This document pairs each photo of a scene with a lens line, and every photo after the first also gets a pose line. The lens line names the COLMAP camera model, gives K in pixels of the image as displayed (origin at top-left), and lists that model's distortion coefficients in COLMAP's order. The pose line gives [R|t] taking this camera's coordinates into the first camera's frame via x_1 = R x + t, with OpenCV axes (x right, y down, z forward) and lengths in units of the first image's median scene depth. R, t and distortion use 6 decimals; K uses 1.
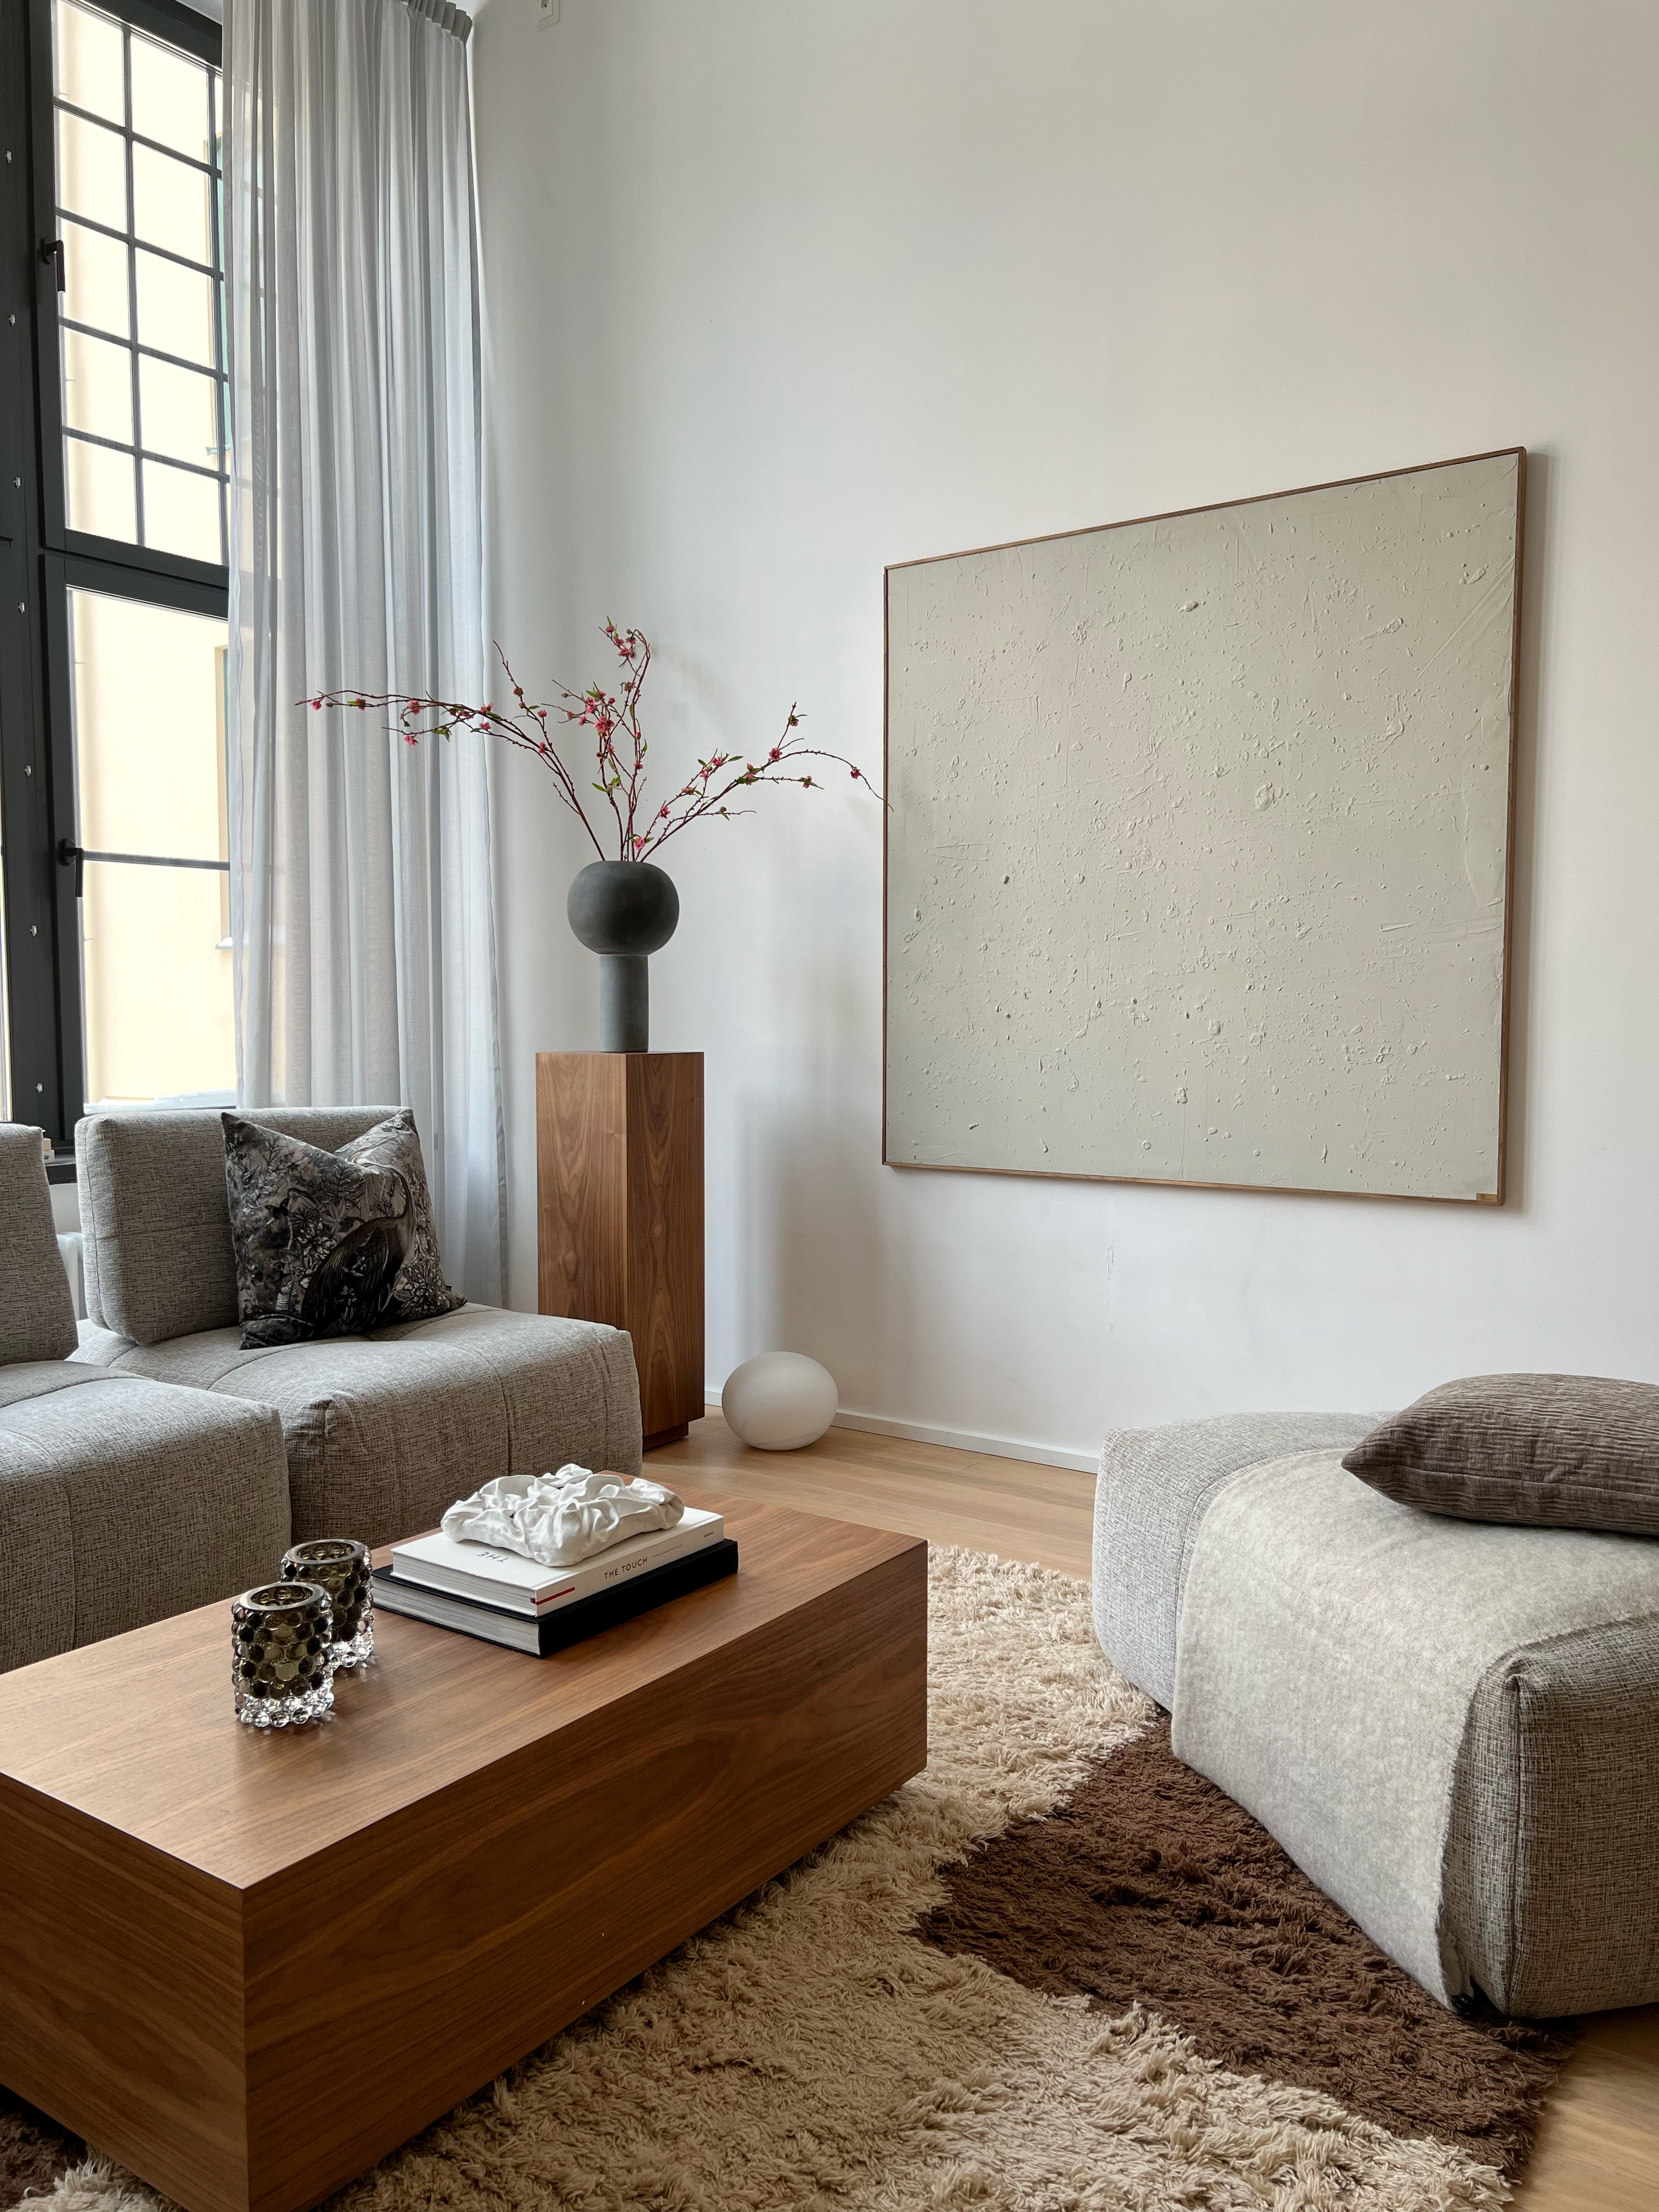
lens RADIAL K [[1668.7, 0, 829.5], [0, 1668.7, 1106.0], [0, 0, 1]] dist [0.081807, -0.187390]
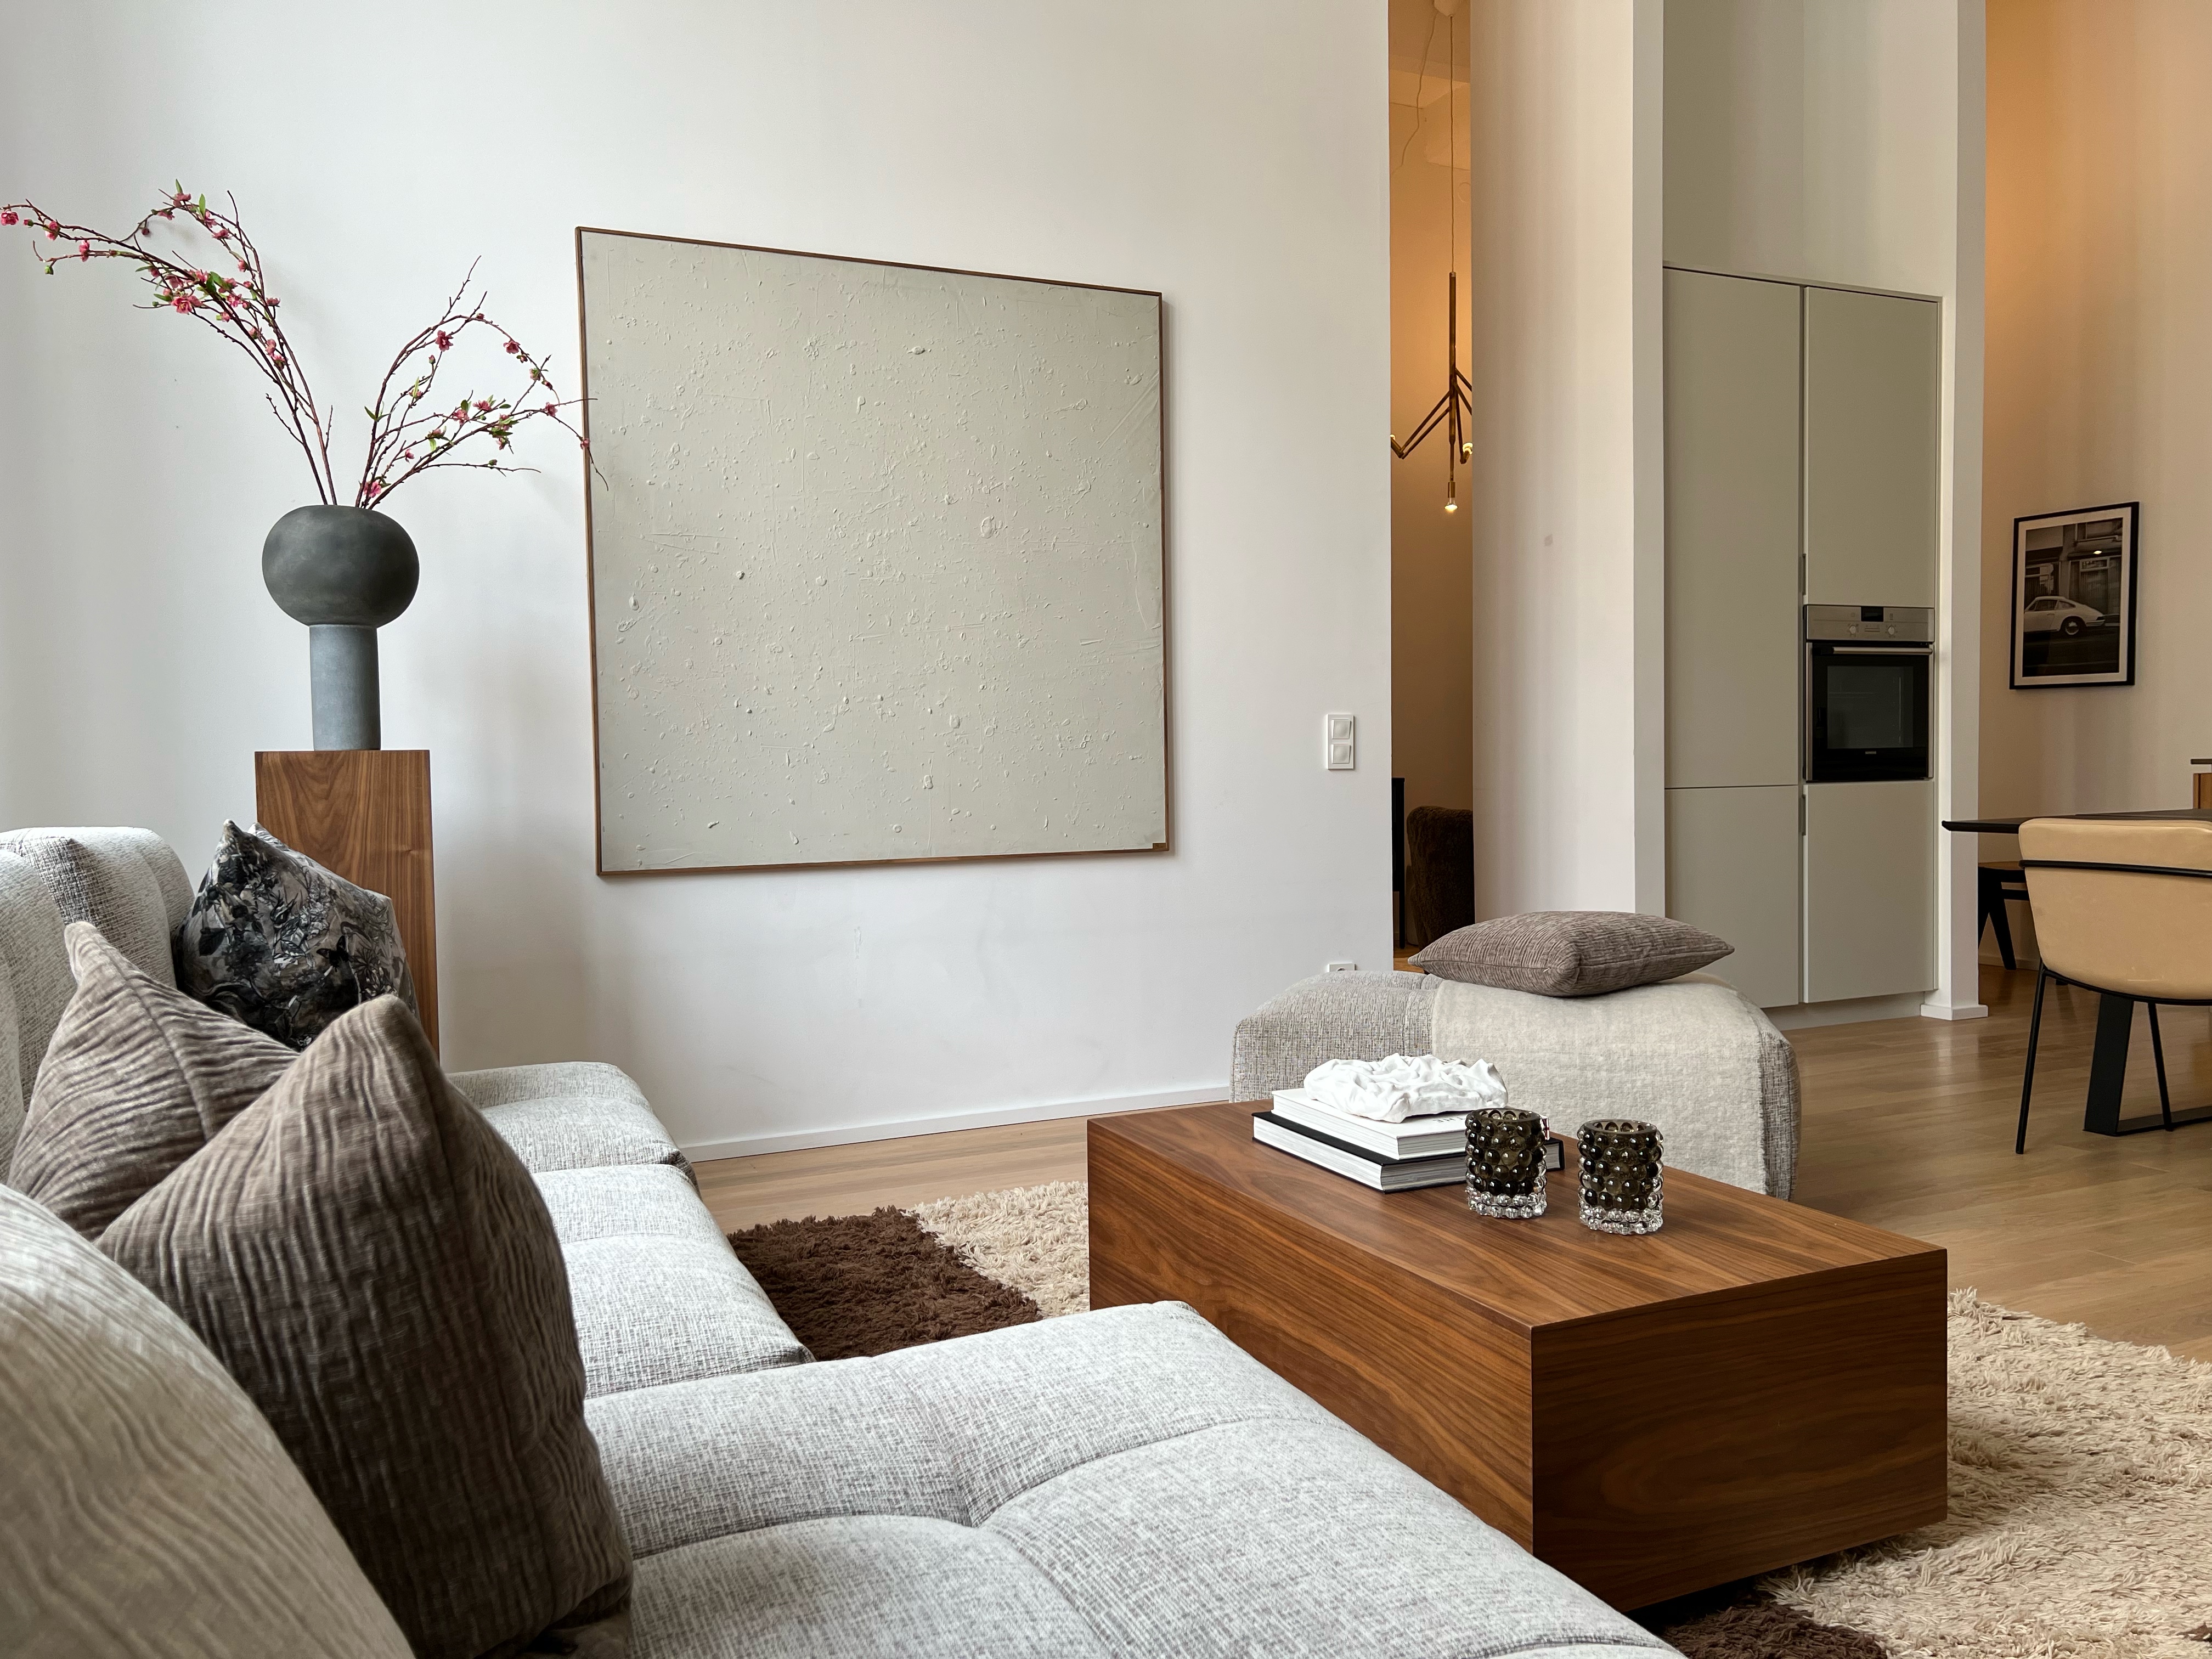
lens RADIAL K [[1668.7, 0, 1106.0], [0, 1668.7, 829.5], [0, 0, 1]] dist [0.081807, -0.187390]
pose [[0.494618, -0.042545, 0.868068, -0.773851], [0.065851, 0.997765, 0.011381, 0.022979], [-0.866612, 0.051534, 0.496314, 0.367871]]
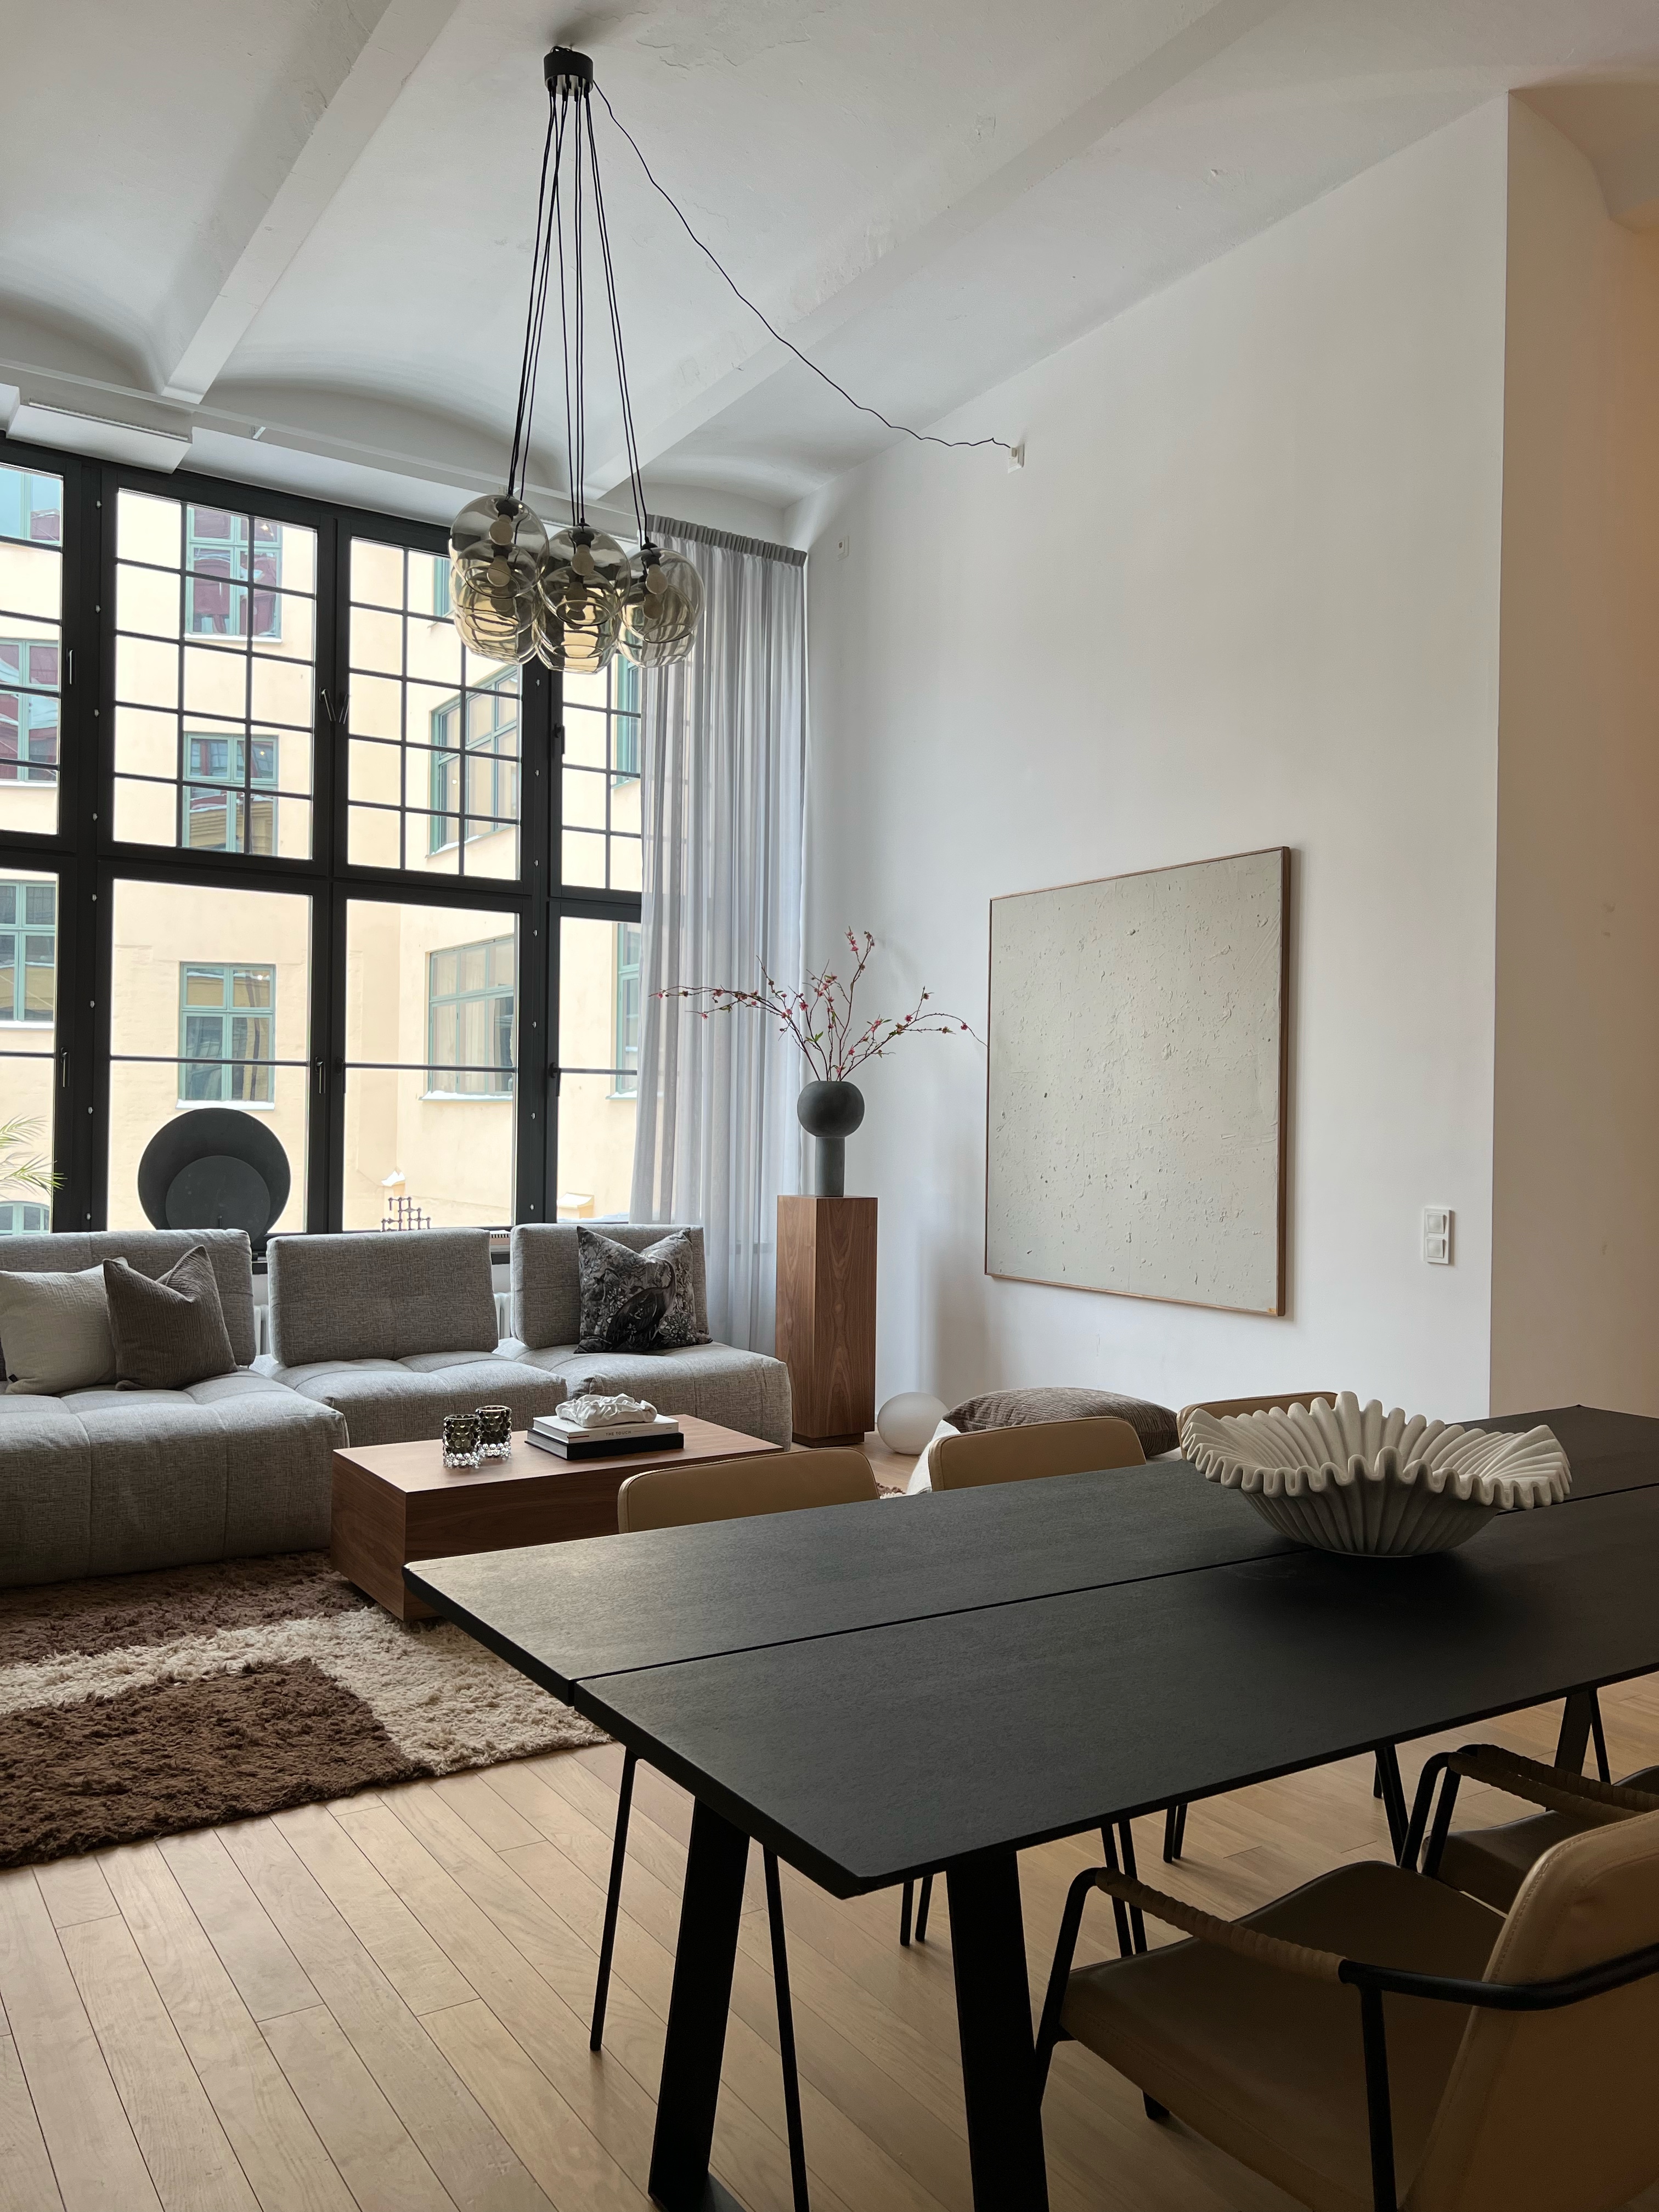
lens RADIAL K [[1766.0, 0, 867.5], [0, 1766.0, 1044.9], [0, 0, 1]] dist [0.138710, -0.230838]
pose [[0.925338, -0.001819, -0.379139, 0.685523], [-0.036648, 0.994877, -0.094217, -0.022134], [0.377368, 0.101077, 0.920531, -0.714294]]
